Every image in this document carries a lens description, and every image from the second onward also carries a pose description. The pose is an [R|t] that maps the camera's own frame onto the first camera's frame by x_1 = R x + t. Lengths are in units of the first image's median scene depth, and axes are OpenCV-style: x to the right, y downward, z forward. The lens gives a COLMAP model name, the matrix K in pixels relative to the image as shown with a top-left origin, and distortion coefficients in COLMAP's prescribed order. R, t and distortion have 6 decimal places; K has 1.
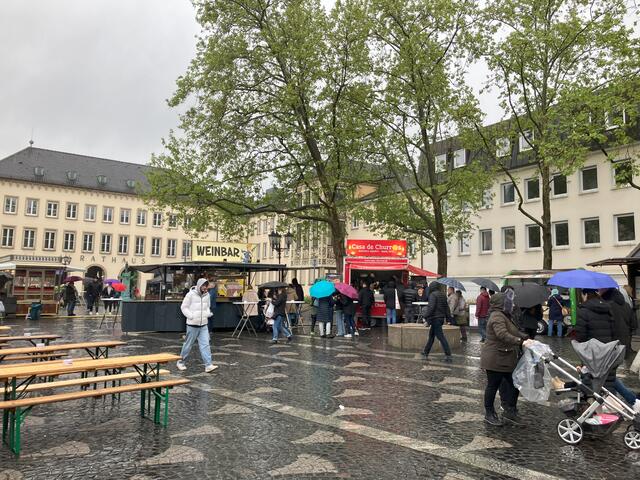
lens RADIAL K [[514.3, 0, 322.7], [0, 514.3, 239.8], [0, 0, 1]] dist [0.011449, 0.001786]
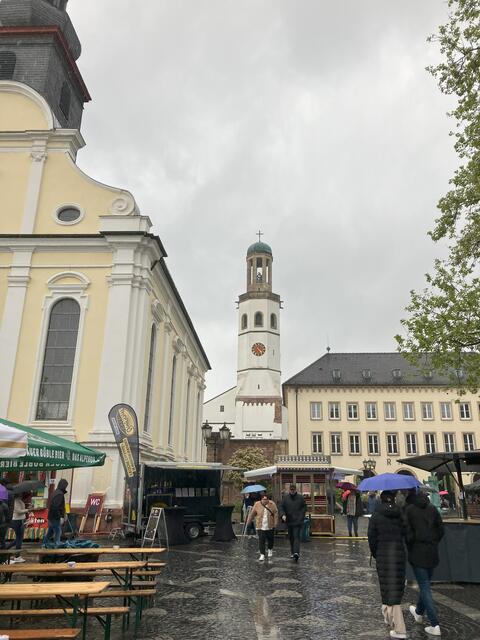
lens RADIAL K [[514.3, 0, 243.0], [0, 514.3, 316.4], [0, 0, 1]] dist [0.011449, 0.001786]
pose [[0.744036, -0.225907, -0.628790, -0.025232], [0.069746, 0.962225, -0.263171, 0.010570], [0.664490, 0.151953, 0.731686, 0.122640]]
